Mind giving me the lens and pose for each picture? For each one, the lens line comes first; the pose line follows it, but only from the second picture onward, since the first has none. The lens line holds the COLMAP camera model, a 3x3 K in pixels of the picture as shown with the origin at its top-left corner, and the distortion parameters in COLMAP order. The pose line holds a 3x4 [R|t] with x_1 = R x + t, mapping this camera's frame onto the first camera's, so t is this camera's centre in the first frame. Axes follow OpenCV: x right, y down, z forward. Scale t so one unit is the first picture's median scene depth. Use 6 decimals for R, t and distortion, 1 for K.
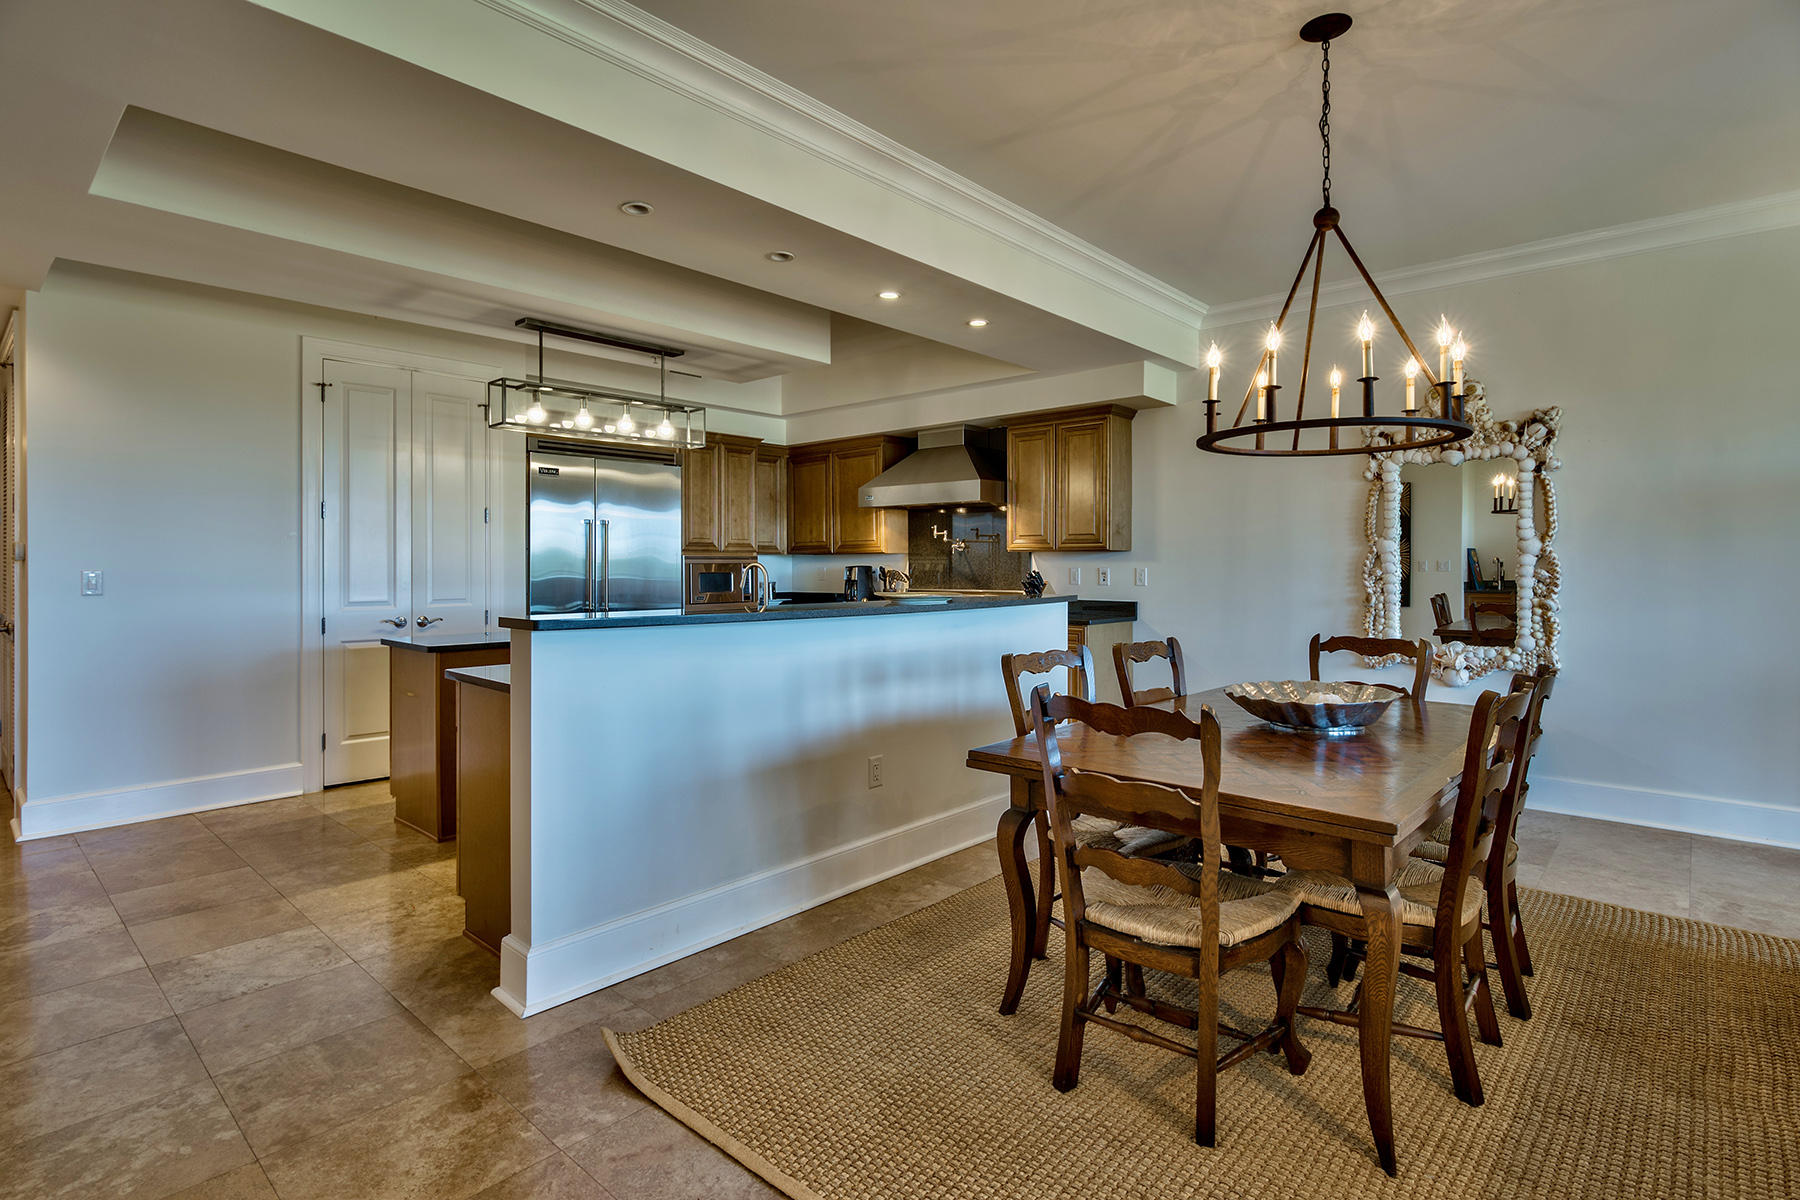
lens RADIAL K [[897.6, 0, 902.8], [0, 897.6, 561.7], [0, 0, 1]] dist [-0.009734, 0.001781]
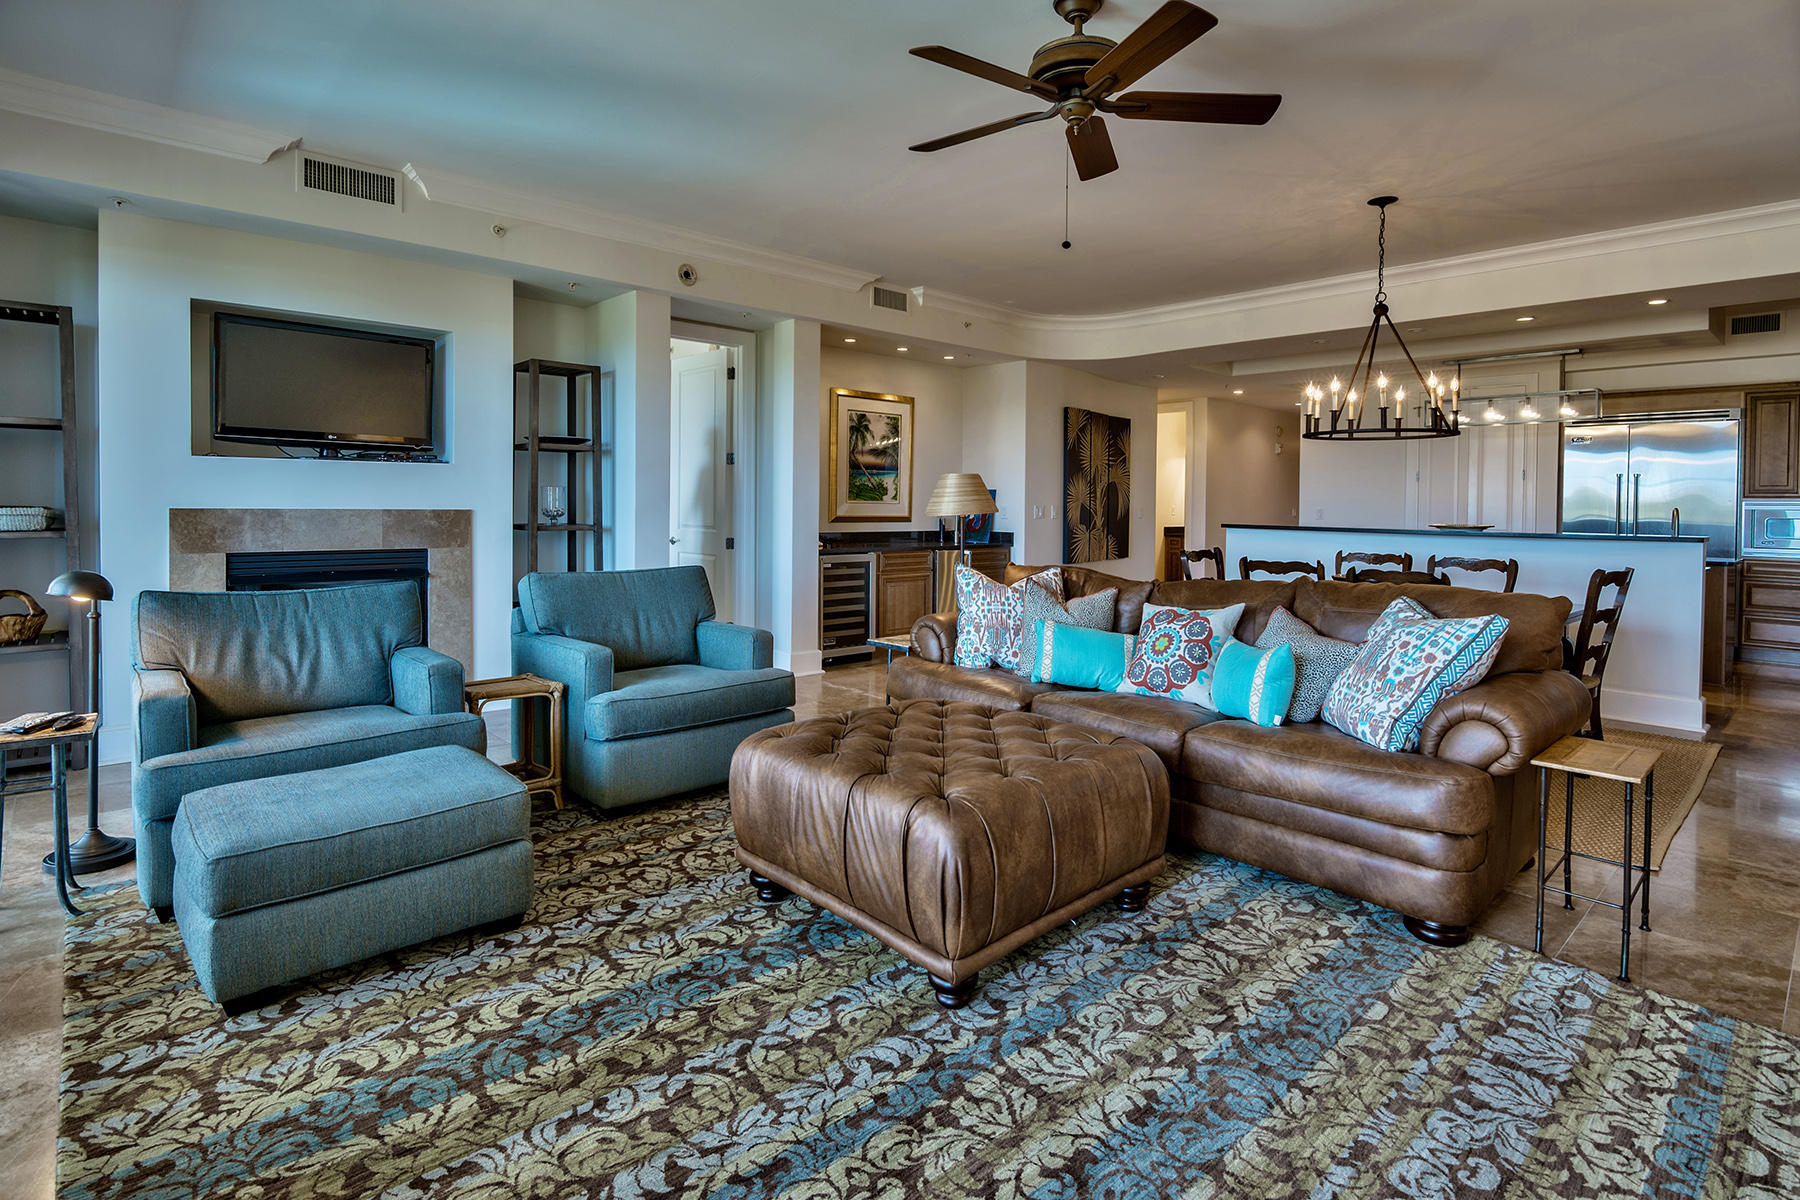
lens RADIAL K [[895.2, 0, 899.5], [0, 895.2, 510.1], [0, 0, 1]] dist [-0.000542, -0.000219]
pose [[-0.096584, 0.008951, -0.995285, 1.275610], [-0.010410, 0.999896, 0.010002, 0.003812], [0.995270, 0.011327, -0.096481, 0.133561]]
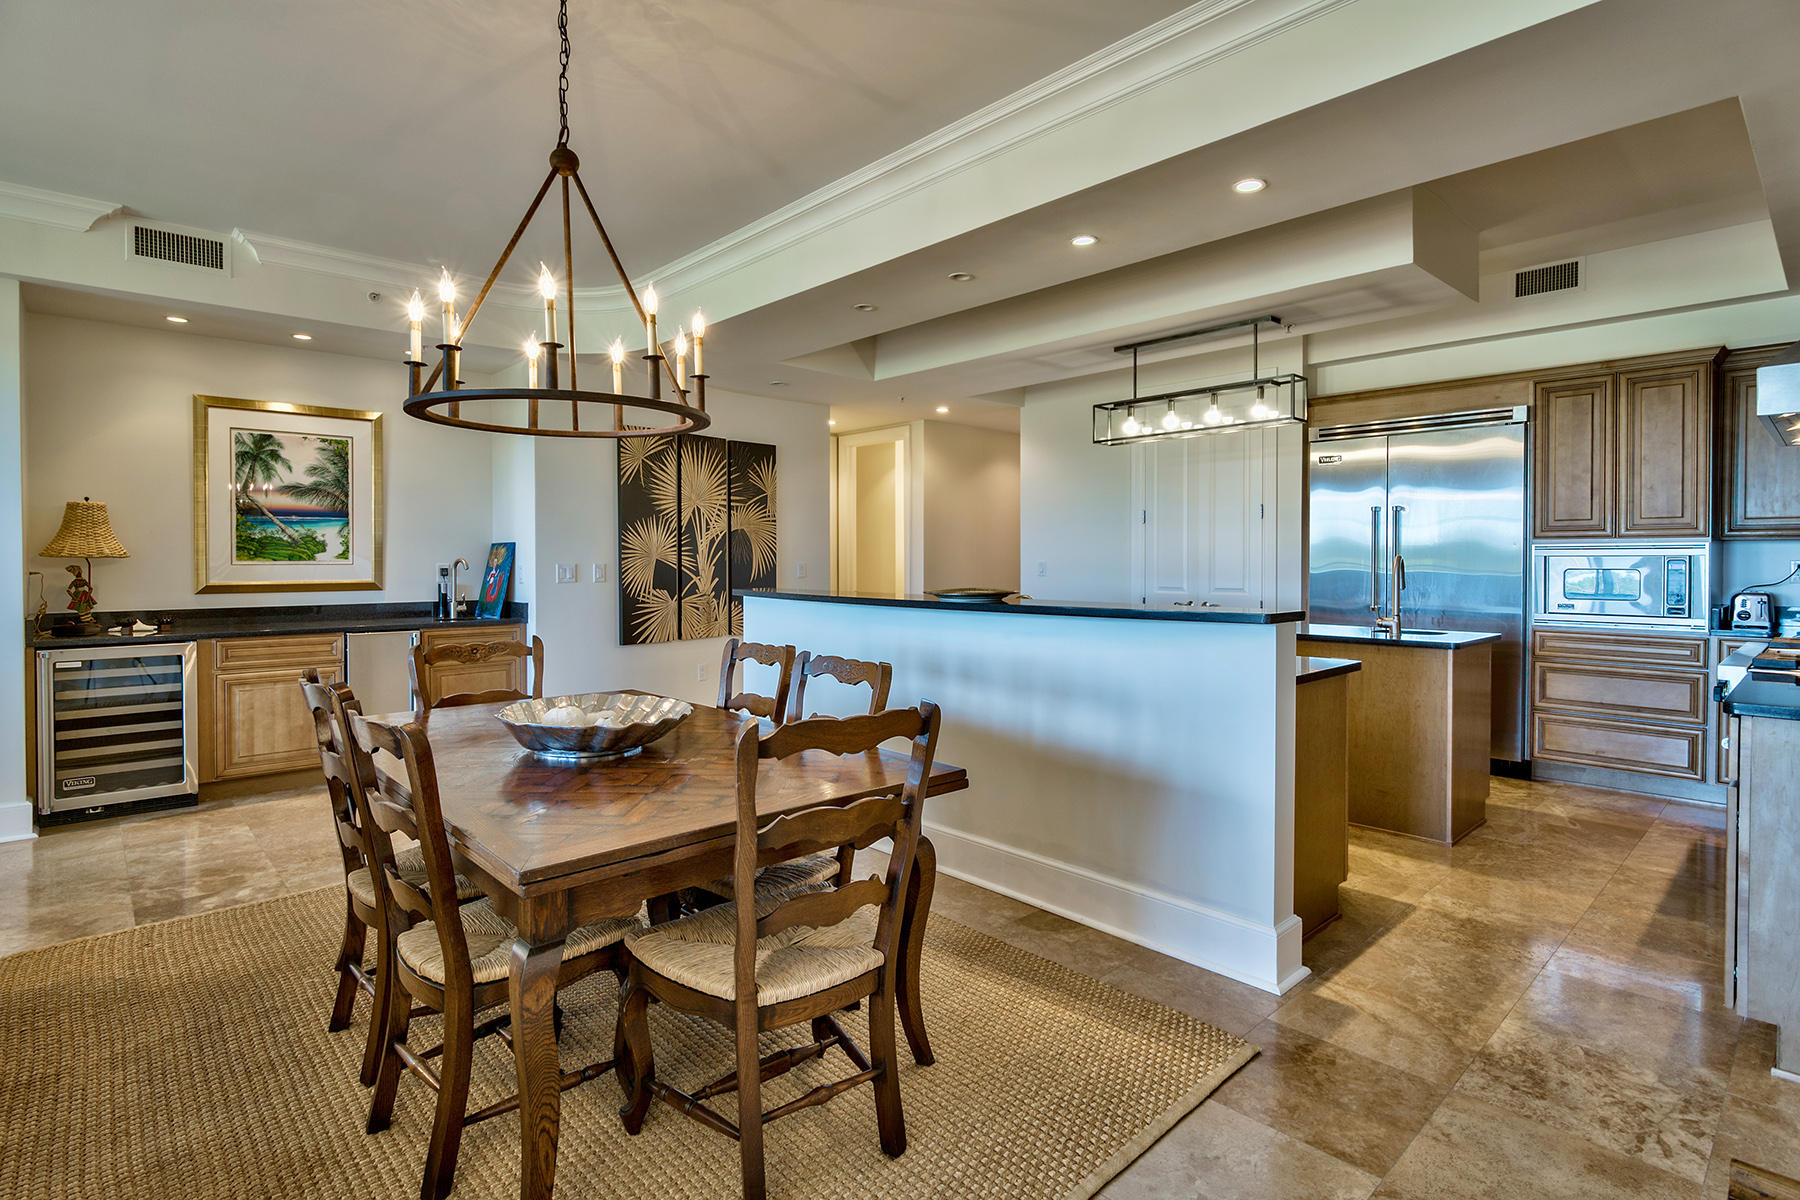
lens RADIAL K [[897.6, 0, 902.8], [0, 897.6, 561.7], [0, 0, 1]] dist [-0.009734, 0.001781]
pose [[-0.090672, 0.003997, -0.995873, 0.722874], [0.003556, 0.999987, 0.003690, 0.003195], [0.995874, -0.003207, -0.090685, 0.769105]]
